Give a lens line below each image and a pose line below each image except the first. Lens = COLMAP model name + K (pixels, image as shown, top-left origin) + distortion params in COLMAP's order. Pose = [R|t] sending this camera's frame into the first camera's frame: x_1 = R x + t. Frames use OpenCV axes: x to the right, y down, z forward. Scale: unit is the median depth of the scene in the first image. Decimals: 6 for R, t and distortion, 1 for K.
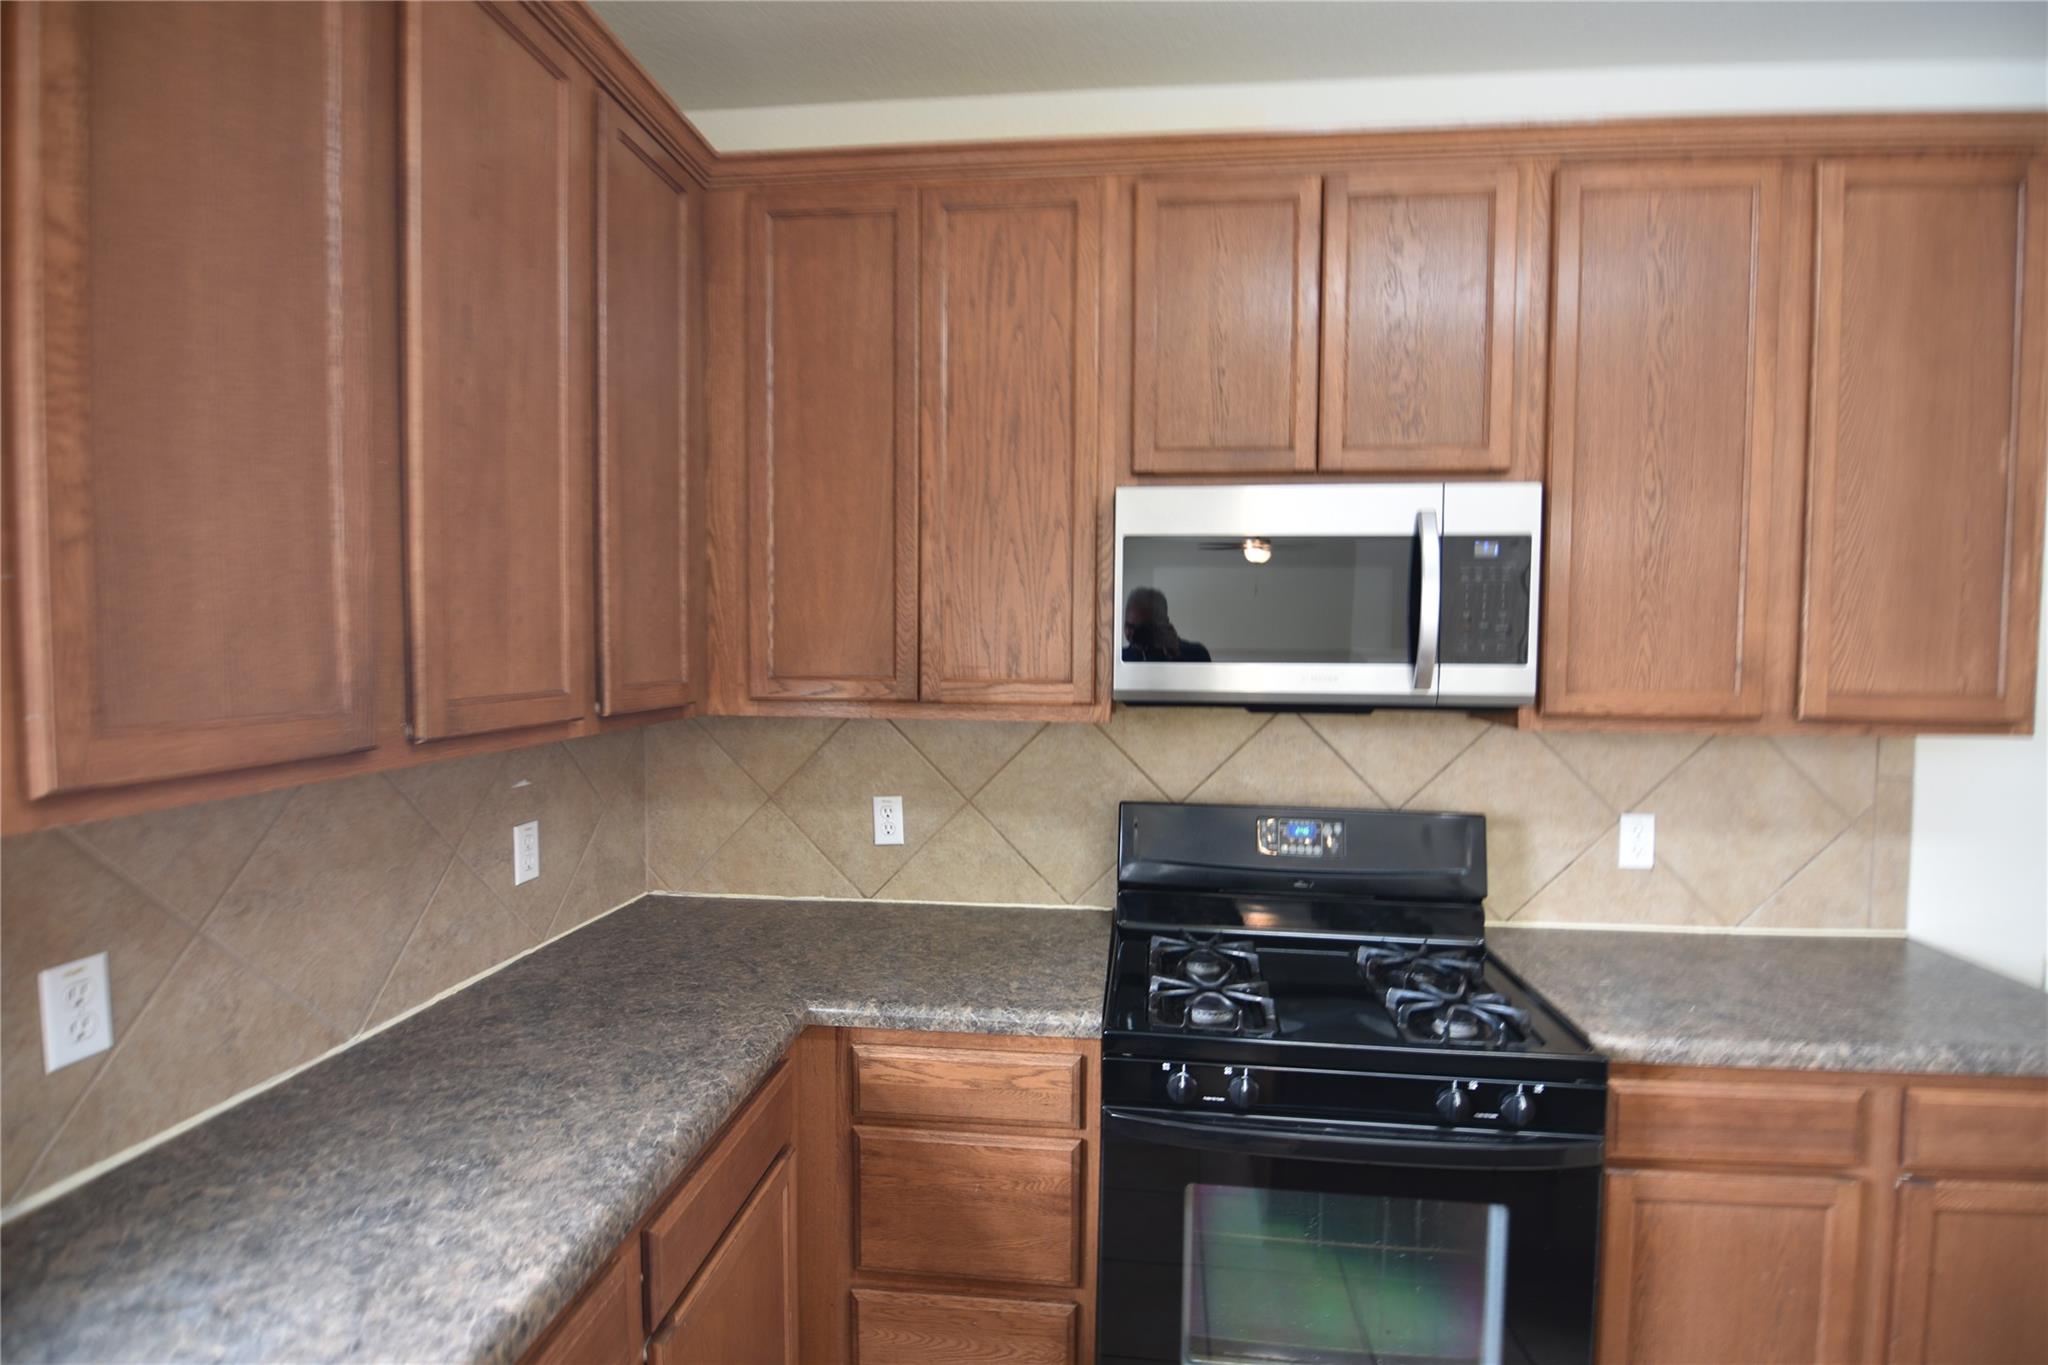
lens RADIAL K [[980.0, 0, 1042.1], [0, 980.0, 688.2], [0, 0, 1]] dist [-0.004487, -0.012220]
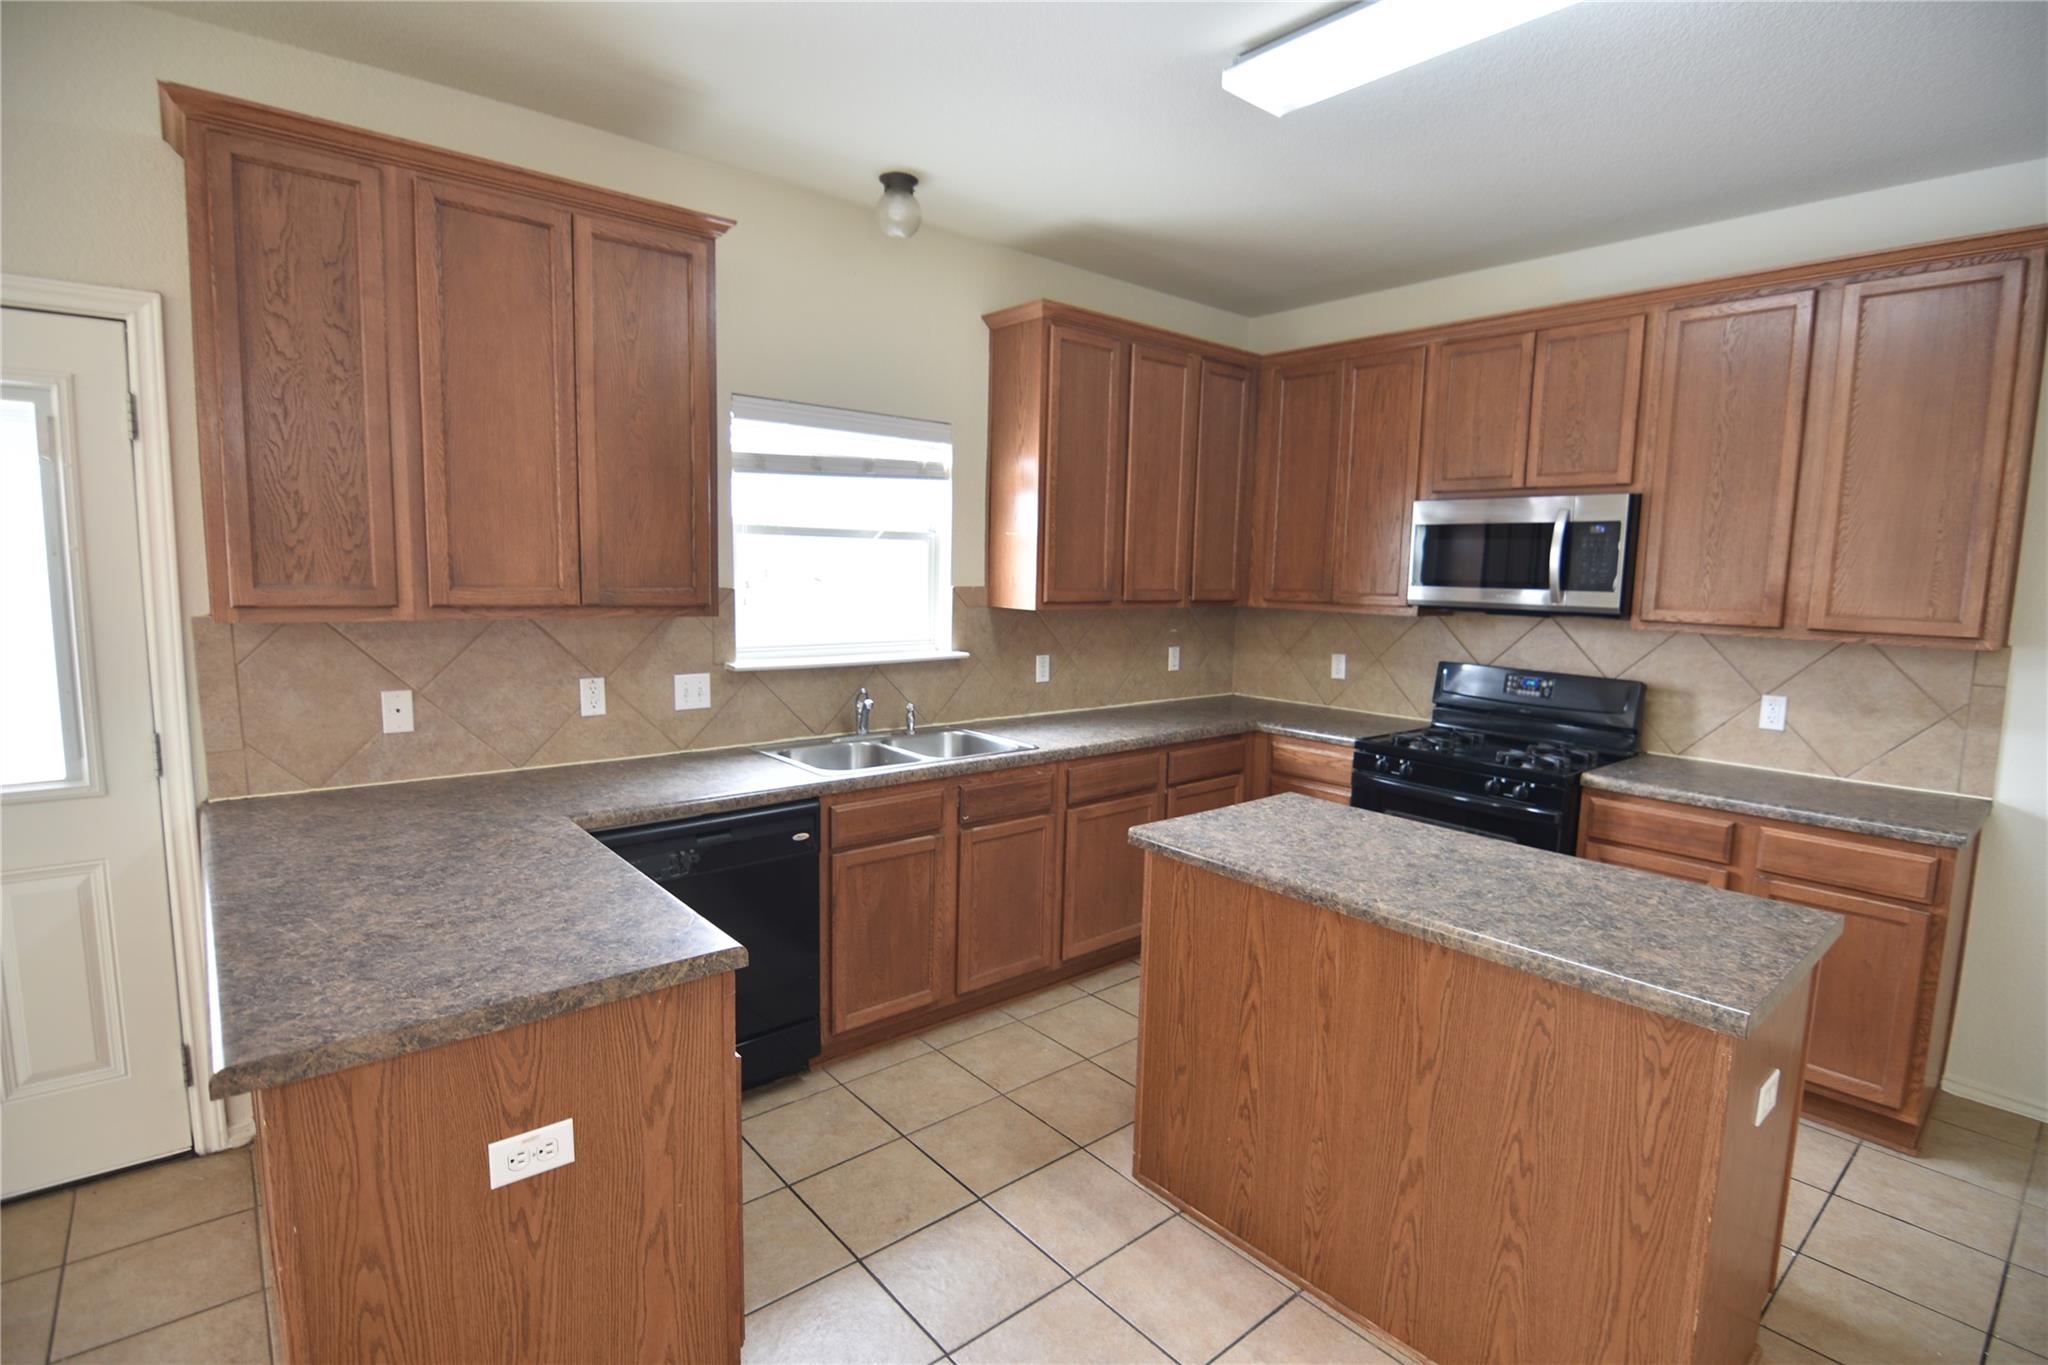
lens RADIAL K [[980.0, 0, 1042.1], [0, 980.0, 688.2], [0, 0, 1]] dist [-0.004487, -0.012220]
pose [[0.728788, 0.093250, -0.678360, 0.929589], [-0.051211, 0.995332, 0.081804, 0.059405], [0.682821, -0.024879, 0.730162, -1.047767]]
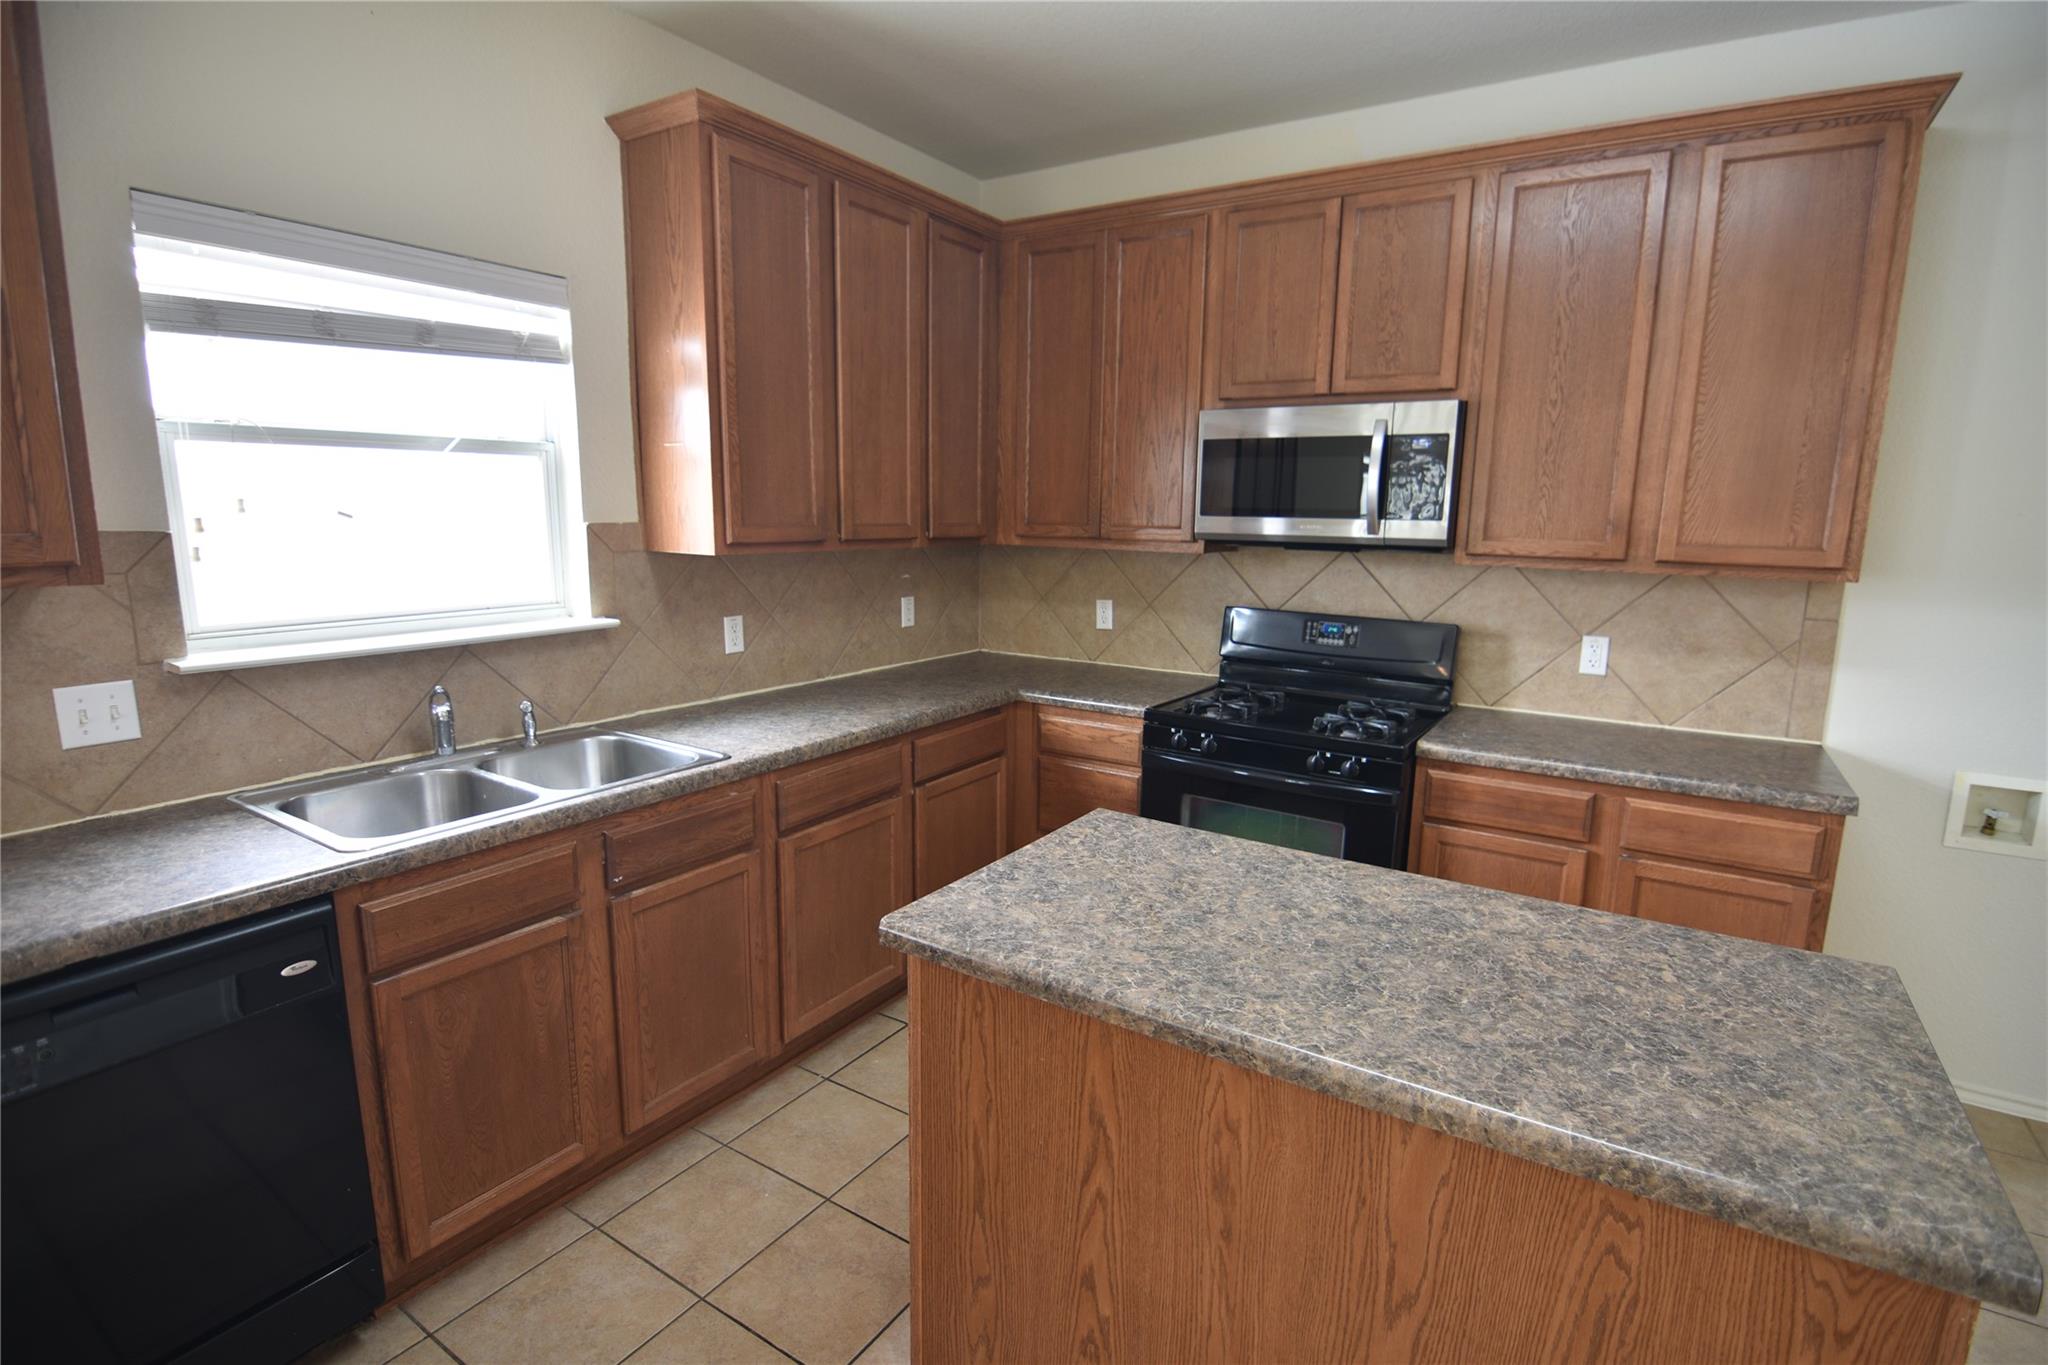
lens RADIAL K [[980.0, 0, 1042.1], [0, 980.0, 688.2], [0, 0, 1]] dist [-0.004487, -0.012220]
pose [[0.894747, 0.088206, -0.437776, 0.599530], [-0.032064, 0.990458, 0.134030, 0.049996], [0.445422, -0.105886, 0.889038, -0.653664]]
